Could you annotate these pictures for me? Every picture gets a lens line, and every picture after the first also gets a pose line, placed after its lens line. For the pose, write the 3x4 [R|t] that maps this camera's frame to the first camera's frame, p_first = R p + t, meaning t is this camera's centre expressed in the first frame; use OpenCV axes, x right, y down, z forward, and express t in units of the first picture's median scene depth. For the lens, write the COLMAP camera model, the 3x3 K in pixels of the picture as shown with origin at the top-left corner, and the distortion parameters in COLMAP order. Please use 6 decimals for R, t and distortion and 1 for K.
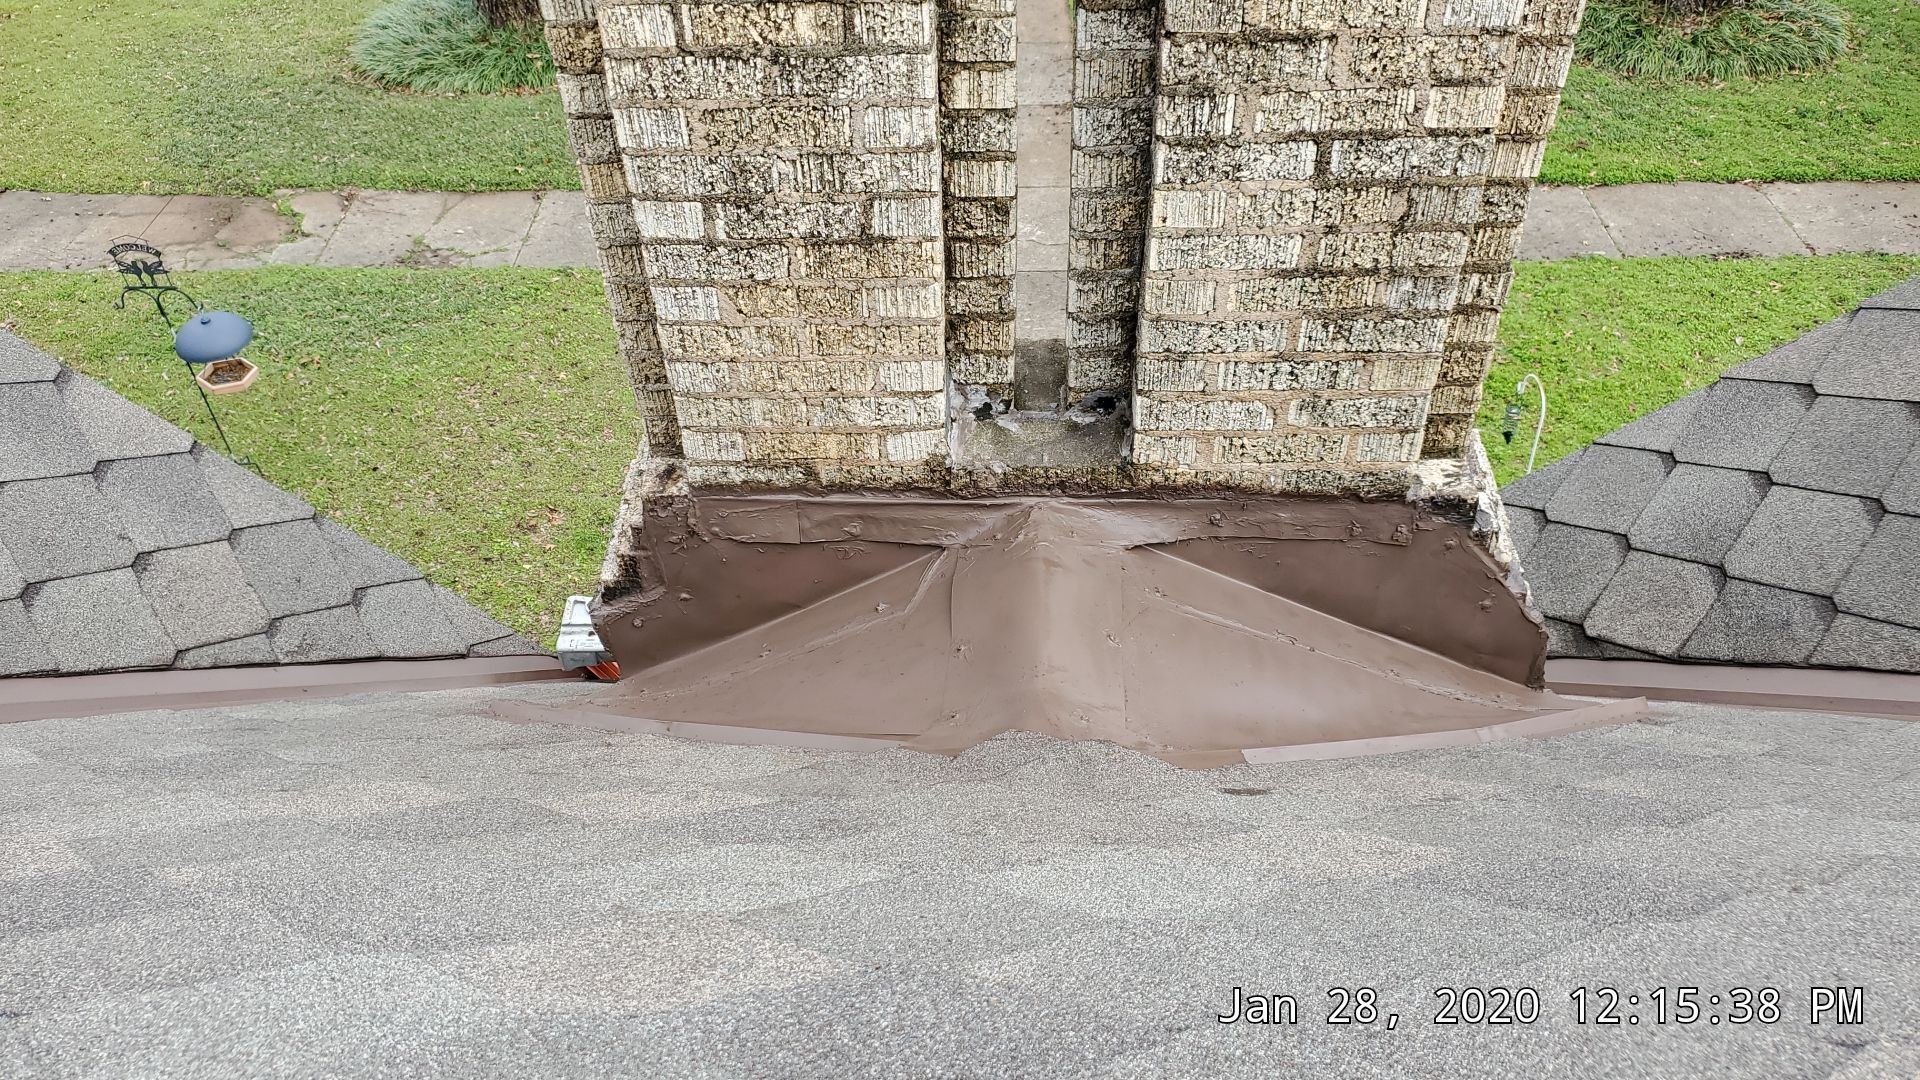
lens RADIAL K [[1489.6, 0, 952.1], [0, 1489.6, 505.6], [0, 0, 1]] dist [-0.021663, 0.005343]
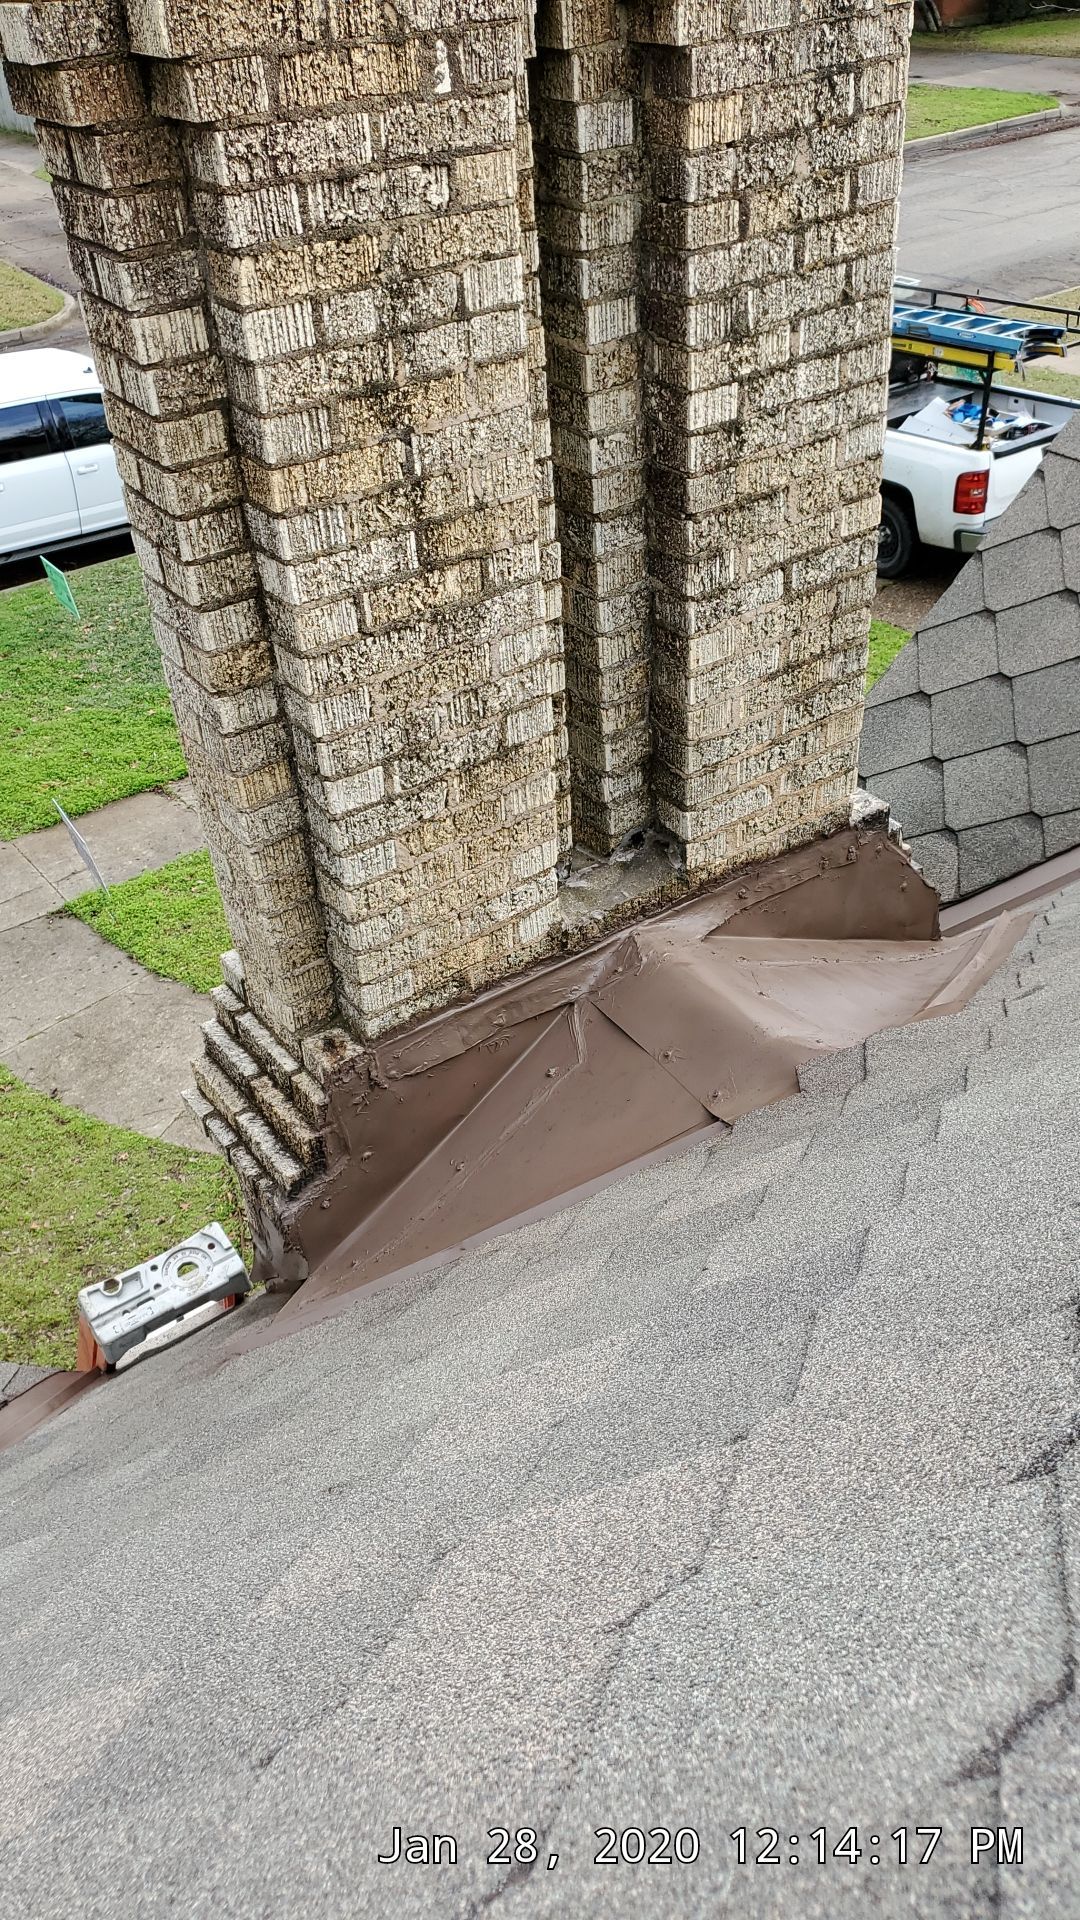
lens RADIAL K [[1489.6, 0, 543.8], [0, 1489.6, 969.1], [0, 0, 1]] dist [-0.021663, 0.005343]
pose [[0.801431, -0.381622, 0.460514, -0.612029], [0.422399, 0.906270, 0.015915, -0.026278], [-0.423424, 0.181766, 0.887510, -0.032183]]
